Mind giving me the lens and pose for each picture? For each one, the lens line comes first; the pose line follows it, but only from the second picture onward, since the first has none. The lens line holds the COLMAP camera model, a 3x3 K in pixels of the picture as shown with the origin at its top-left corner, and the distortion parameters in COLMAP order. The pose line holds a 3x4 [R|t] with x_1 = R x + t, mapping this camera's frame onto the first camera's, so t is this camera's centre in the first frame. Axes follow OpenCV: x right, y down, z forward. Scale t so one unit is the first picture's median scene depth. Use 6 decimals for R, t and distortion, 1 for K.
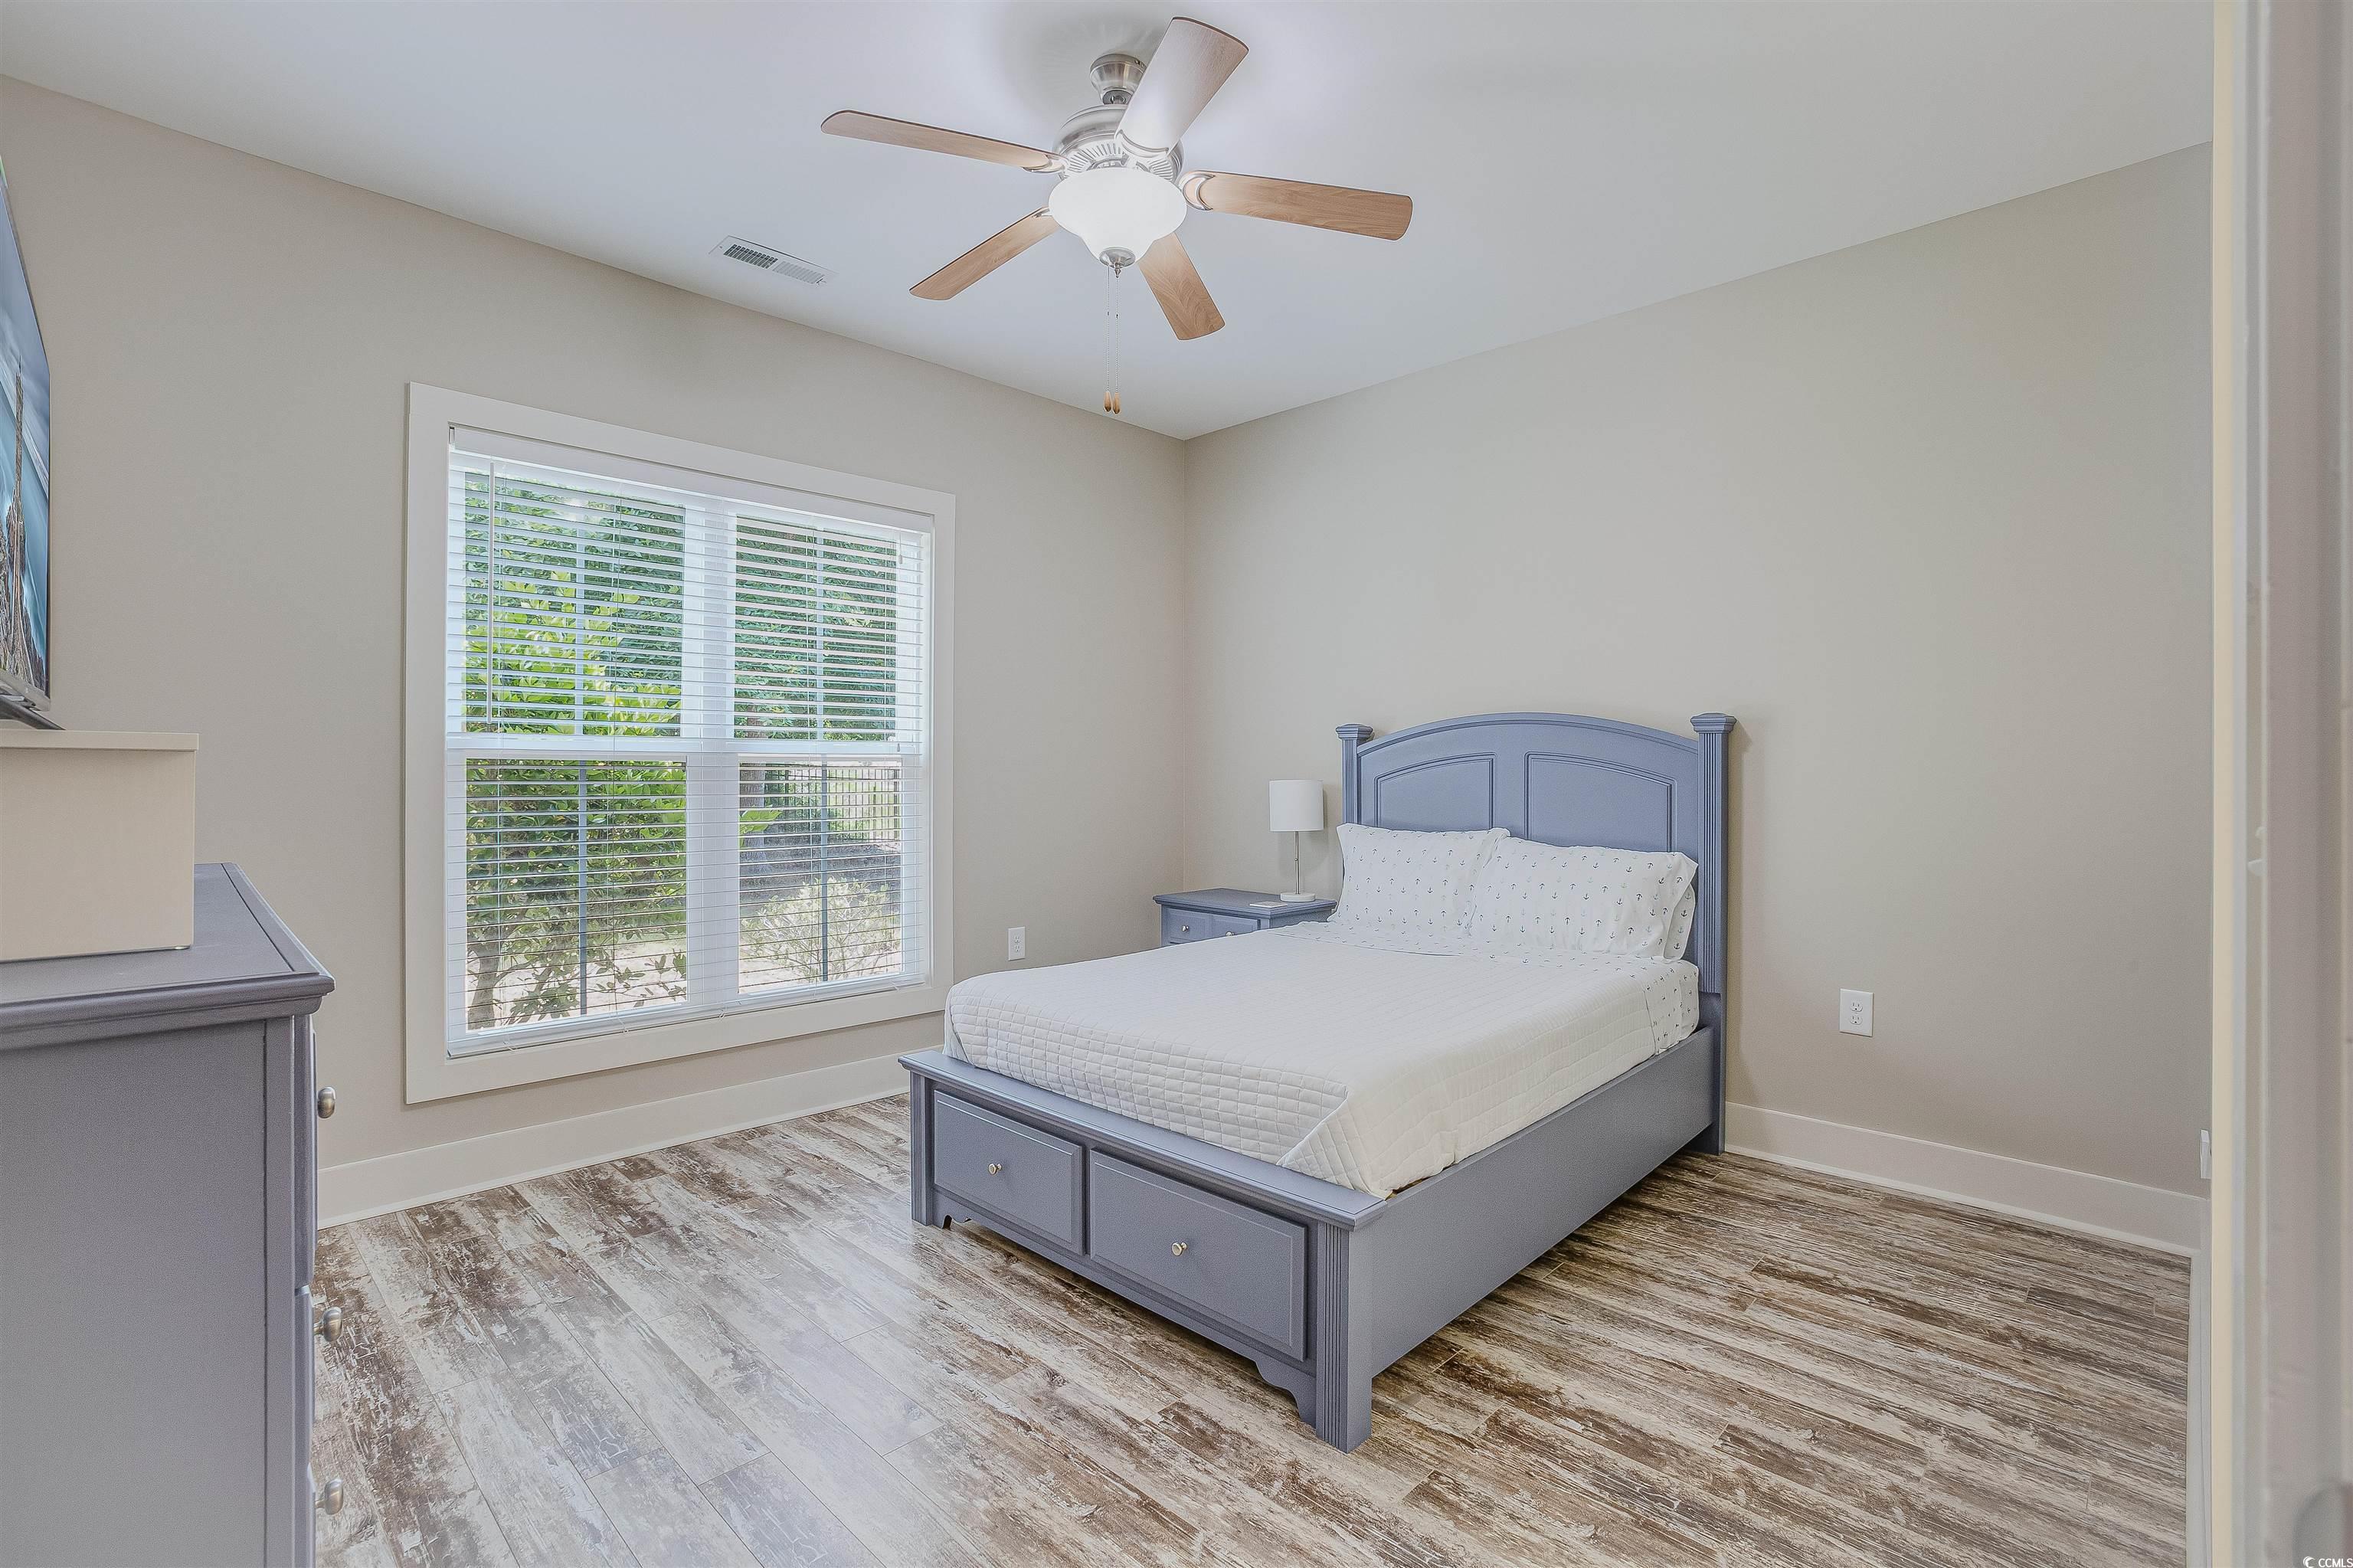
lens RADIAL K [[1096.9, 0, 1180.8], [0, 1096.9, 772.8], [0, 0, 1]] dist [-0.065184, 0.022836]
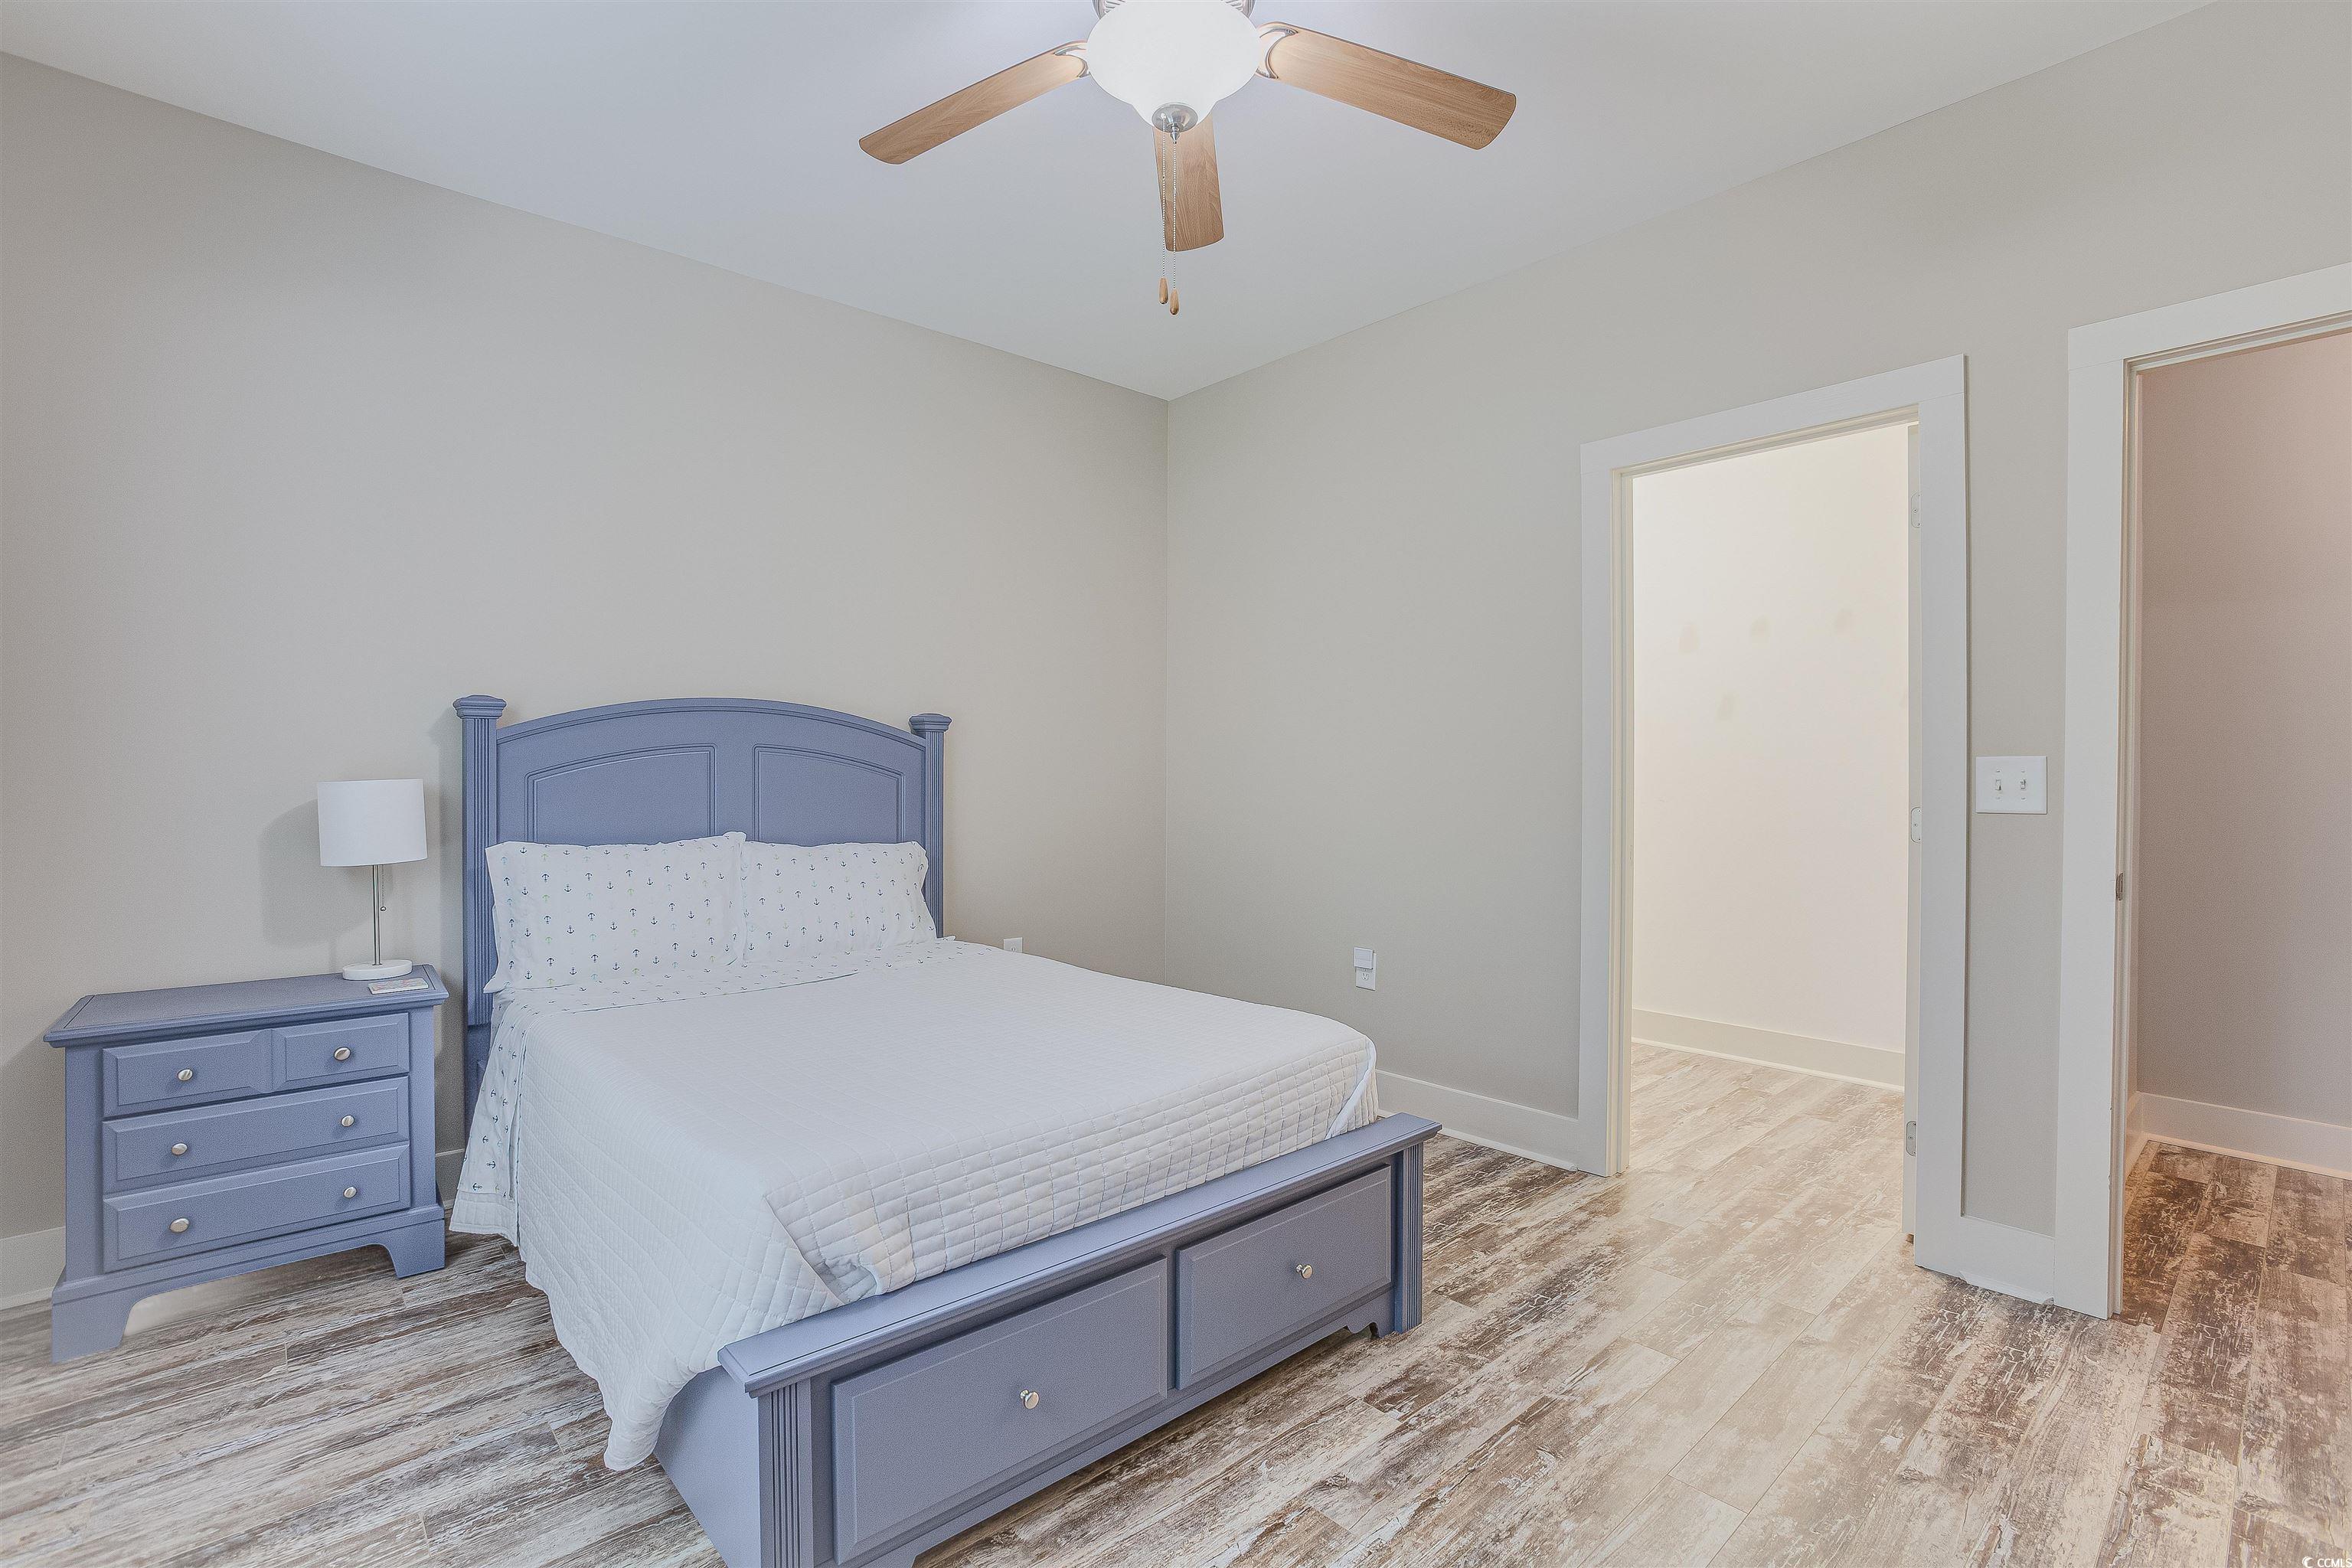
lens RADIAL K [[1096.4, 0, 1180.3], [0, 1096.4, 772.8], [0, 0, 1]] dist [-0.065184, 0.022836]
pose [[0.045645, -0.007564, 0.998929, -0.890681], [0.003019, 0.999968, 0.007434, -0.000206], [-0.998953, 0.002676, 0.045666, 1.007076]]
